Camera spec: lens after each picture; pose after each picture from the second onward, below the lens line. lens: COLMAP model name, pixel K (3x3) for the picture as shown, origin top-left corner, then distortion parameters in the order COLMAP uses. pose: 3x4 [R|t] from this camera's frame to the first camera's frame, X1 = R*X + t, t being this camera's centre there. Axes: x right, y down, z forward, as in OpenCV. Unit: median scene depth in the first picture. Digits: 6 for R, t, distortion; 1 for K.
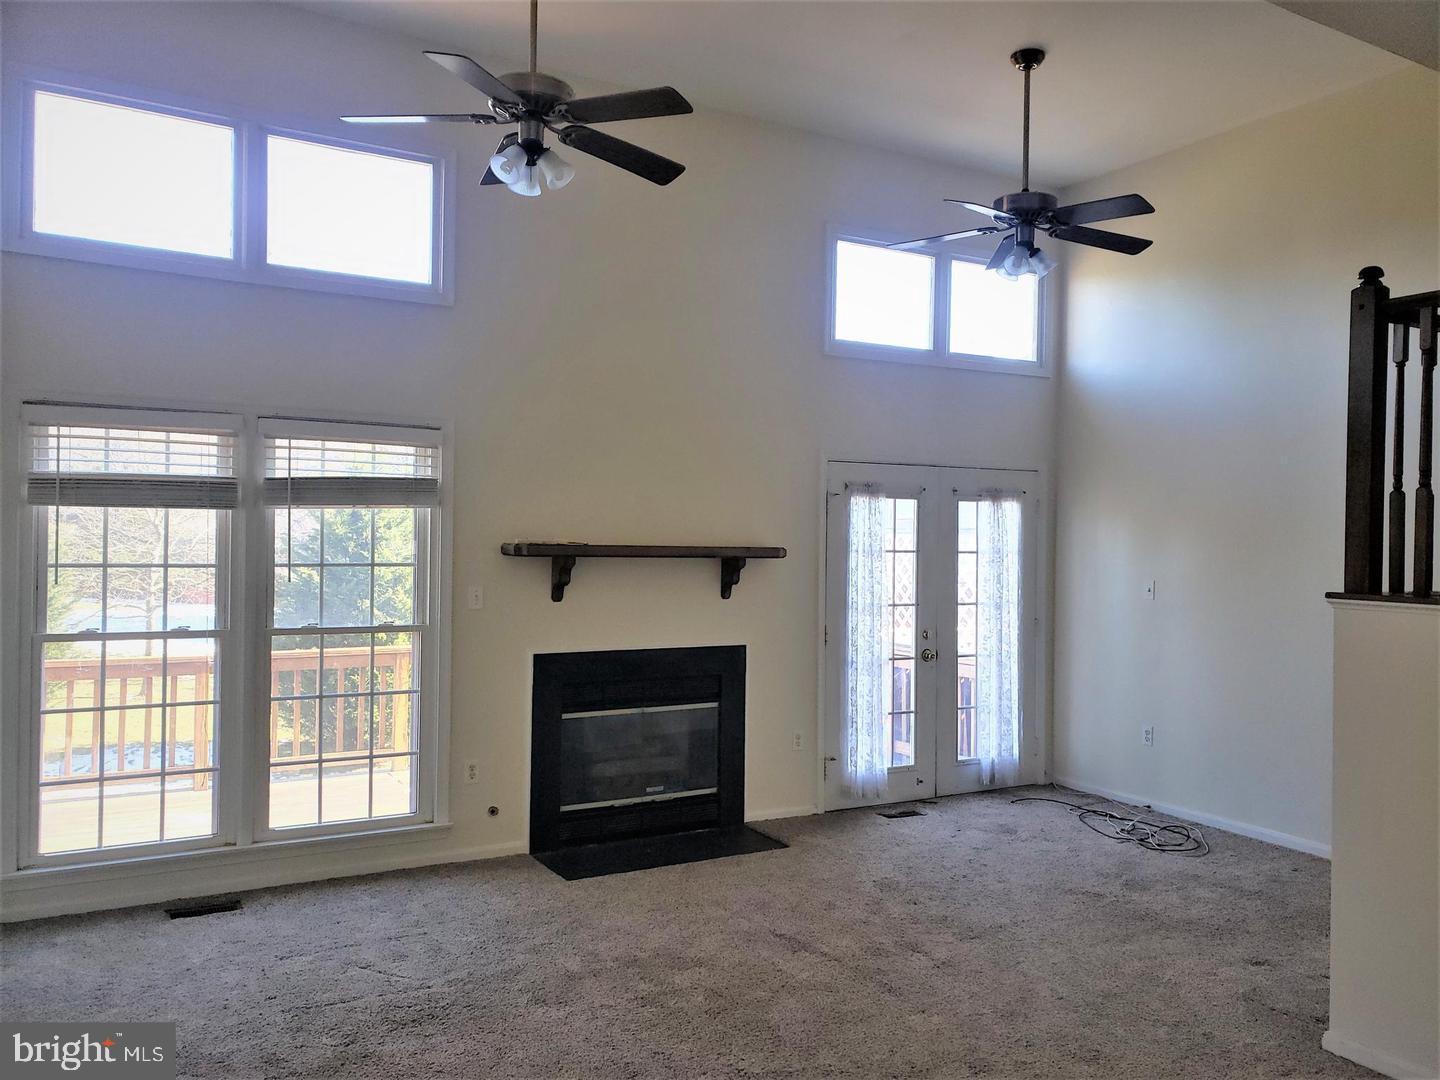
lens RADIAL K [[1123.0, 0, 714.6], [0, 1123.0, 546.7], [0, 0, 1]] dist [0.060480, -0.047255]
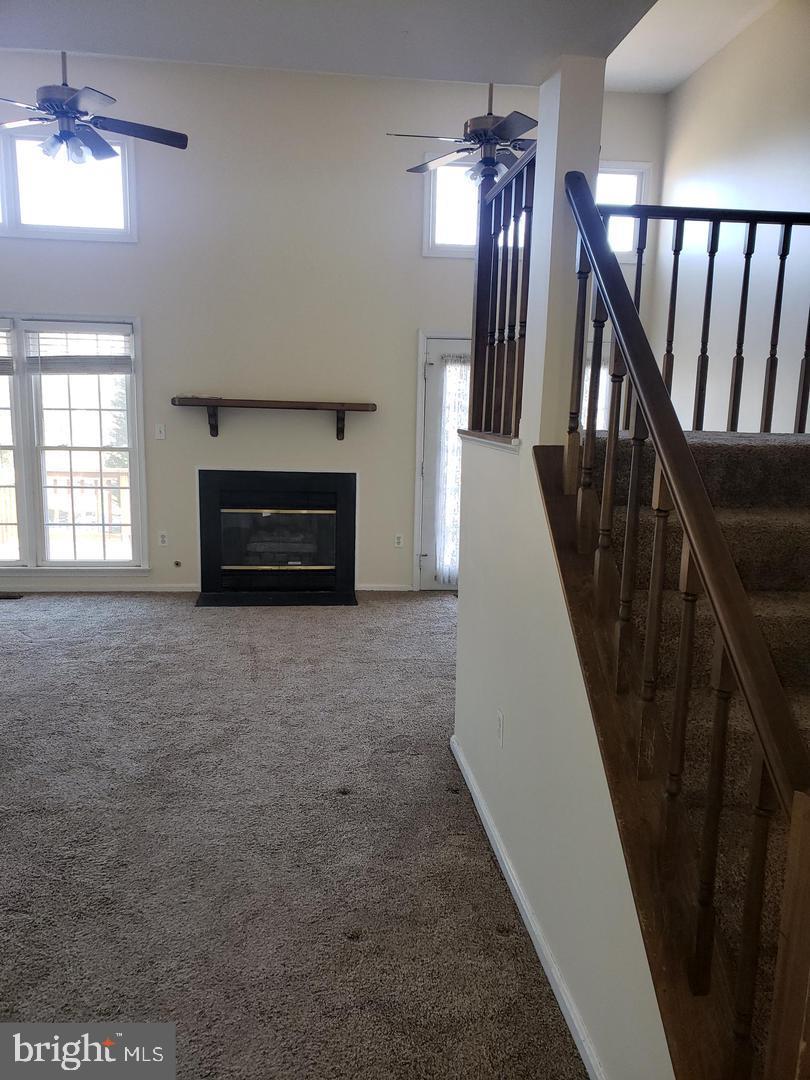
lens RADIAL K [[842.2, 0, 388.9], [0, 842.2, 560.5], [0, 0, 1]] dist [0.060480, -0.047255]
pose [[0.912794, 0.080120, -0.400485, 0.590377], [-0.009518, 0.984477, 0.175256, 0.010398], [0.408310, -0.156161, 0.899387, 0.019672]]
